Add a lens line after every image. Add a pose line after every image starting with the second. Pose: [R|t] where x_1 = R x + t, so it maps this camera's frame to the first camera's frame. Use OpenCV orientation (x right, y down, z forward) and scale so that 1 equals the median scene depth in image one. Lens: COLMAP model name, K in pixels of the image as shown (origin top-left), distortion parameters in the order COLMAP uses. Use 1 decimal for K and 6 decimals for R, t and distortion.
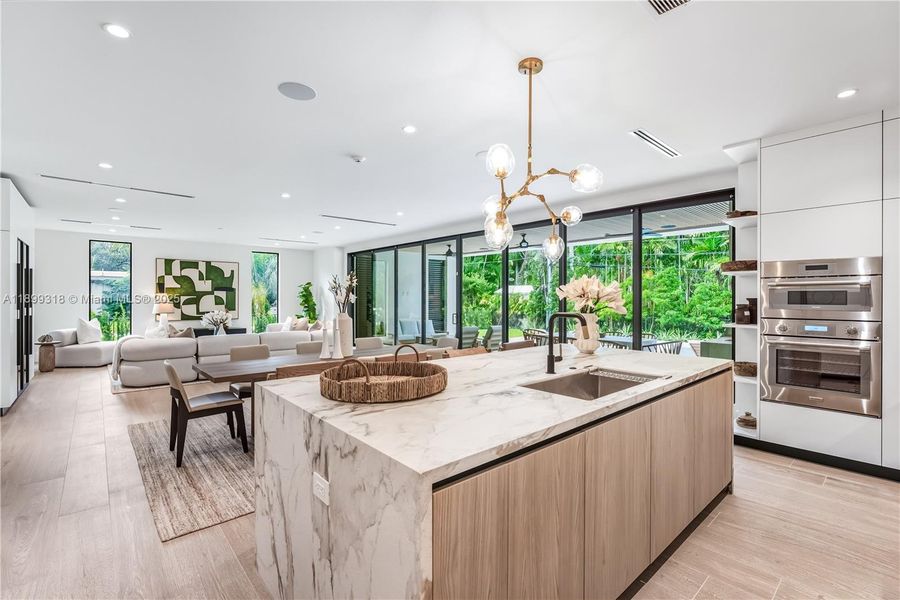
lens RADIAL K [[404.3, 0, 452.6], [0, 404.3, 296.5], [0, 0, 1]] dist [-0.005005, 0.000559]
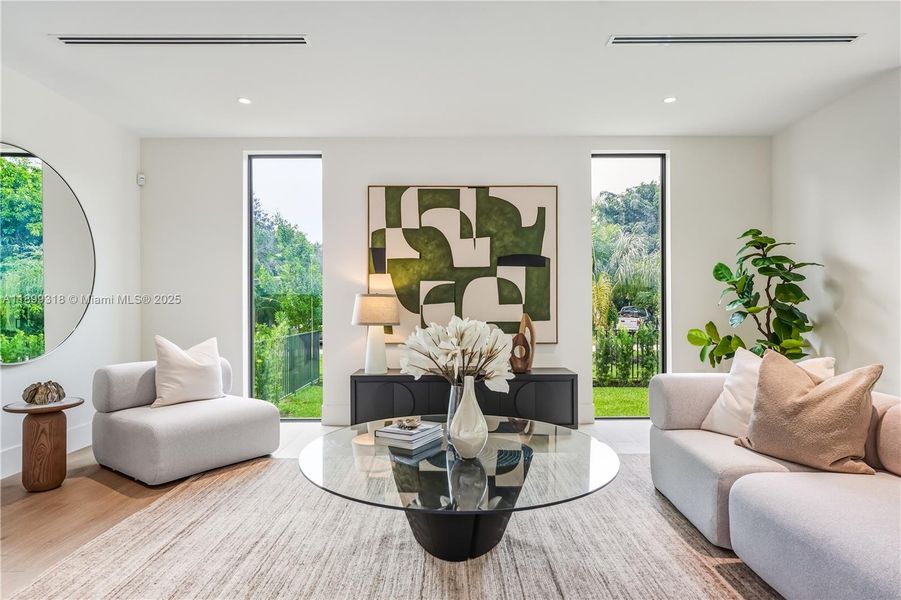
lens RADIAL K [[505.0, 0, 445.0], [0, 505.0, 300.5], [0, 0, 1]] dist [0.014906, 0.002496]
pose [[0.742560, -0.010242, -0.669701, -0.327380], [0.006131, 0.999945, -0.008495, 0.021800], [0.669751, 0.002202, 0.742582, 0.644881]]
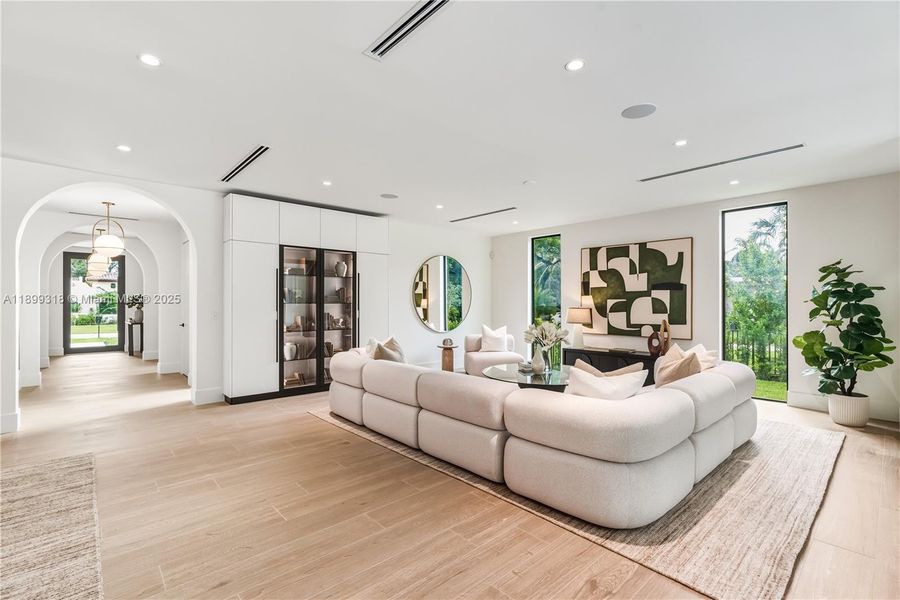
lens RADIAL K [[404.3, 0, 462.0], [0, 404.3, 299.8], [0, 0, 1]] dist [-0.005005, 0.000559]
pose [[0.029687, -0.010891, -0.999500, 0.004042], [0.002343, 0.999939, -0.010826, 0.006627], [0.999557, -0.002020, 0.029710, 0.717910]]
